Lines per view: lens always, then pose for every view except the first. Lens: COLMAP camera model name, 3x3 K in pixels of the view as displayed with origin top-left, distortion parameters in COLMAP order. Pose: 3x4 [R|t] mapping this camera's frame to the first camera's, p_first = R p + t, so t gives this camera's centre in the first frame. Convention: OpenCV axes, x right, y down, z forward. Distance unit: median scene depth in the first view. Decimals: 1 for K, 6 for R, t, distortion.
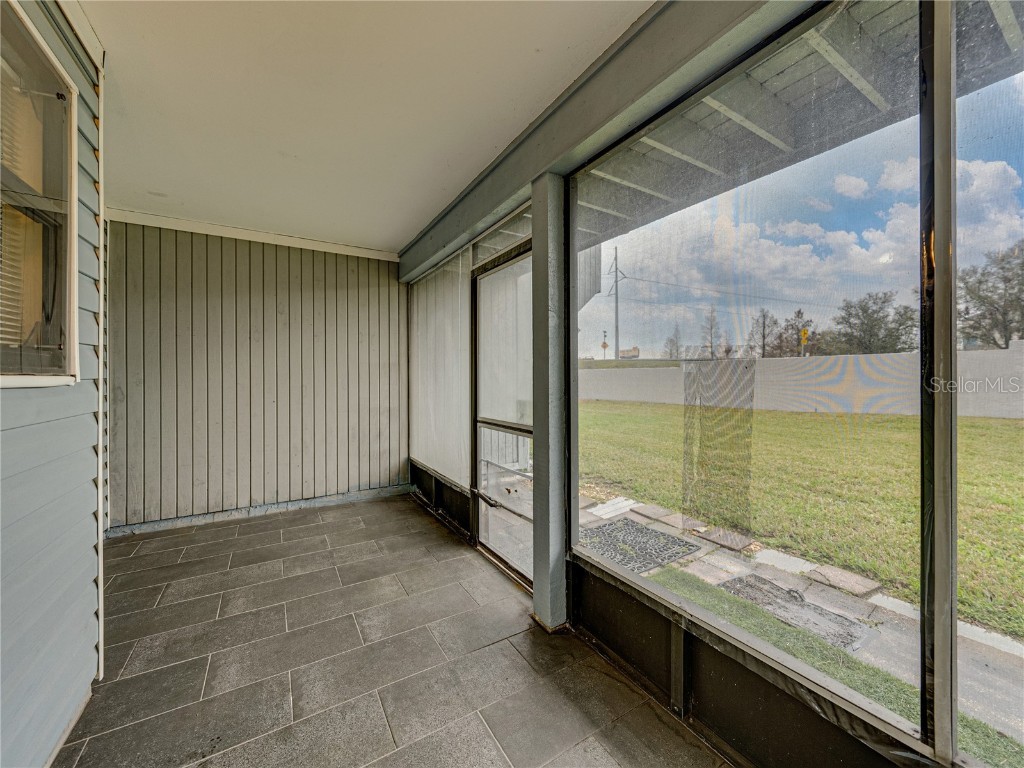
lens RADIAL K [[396.6, 0, 521.7], [0, 396.6, 374.3], [0, 0, 1]] dist [-0.000421, -0.000111]
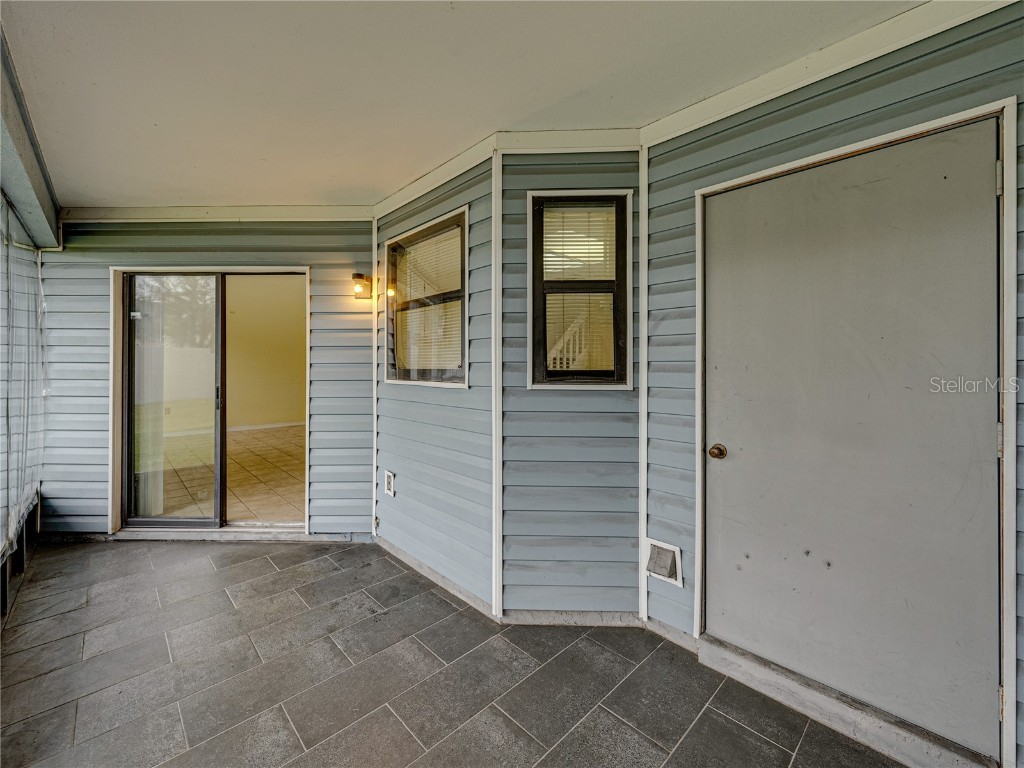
lens RADIAL K [[425.3, 0, 521.5], [0, 425.3, 365.5], [0, 0, 1]] dist [-0.000484, -0.000072]
pose [[-0.977622, 0.003094, -0.210348, -0.393019], [0.004237, 0.999979, -0.004983, -0.023891], [0.210328, -0.005762, -0.977614, 1.106124]]
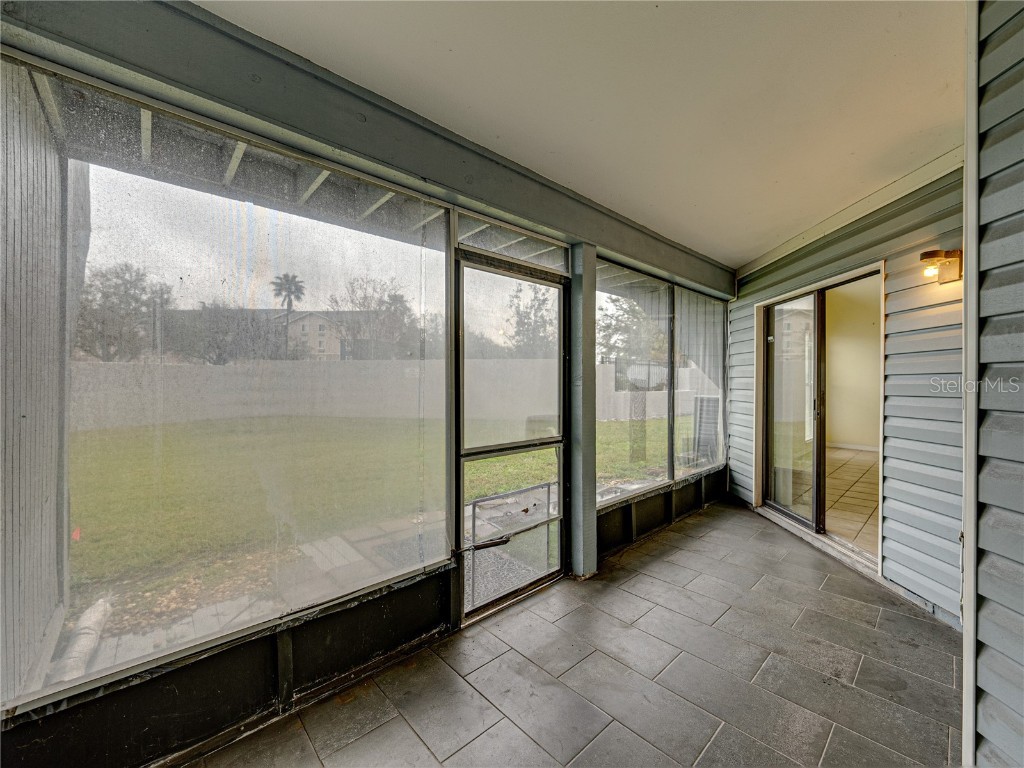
lens RADIAL K [[411.3, 0, 512.0], [0, 411.3, 384.0], [0, 0, 1]] dist [-0.000594, -0.000101]
pose [[-0.177854, -0.000349, 0.984057, -0.764950], [-0.005388, 0.999985, -0.000619, -0.014207], [-0.984042, -0.005412, -0.177853, 0.903982]]
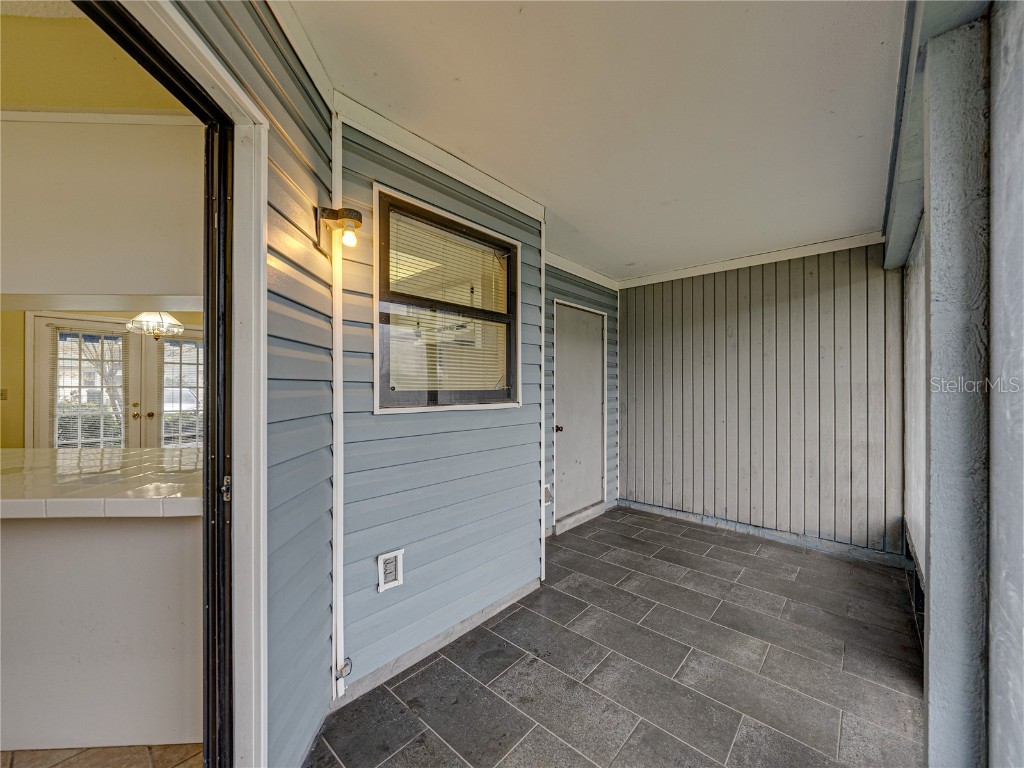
lens RADIAL K [[400.7, 0, 512.0], [0, 400.7, 384.0], [0, 0, 1]] dist [0.000127, 0.000061]
pose [[0.278189, -0.004268, -0.960517, 0.251662], [0.001625, 0.999991, -0.003973, -0.028756], [0.960525, -0.000455, 0.278194, 0.184182]]
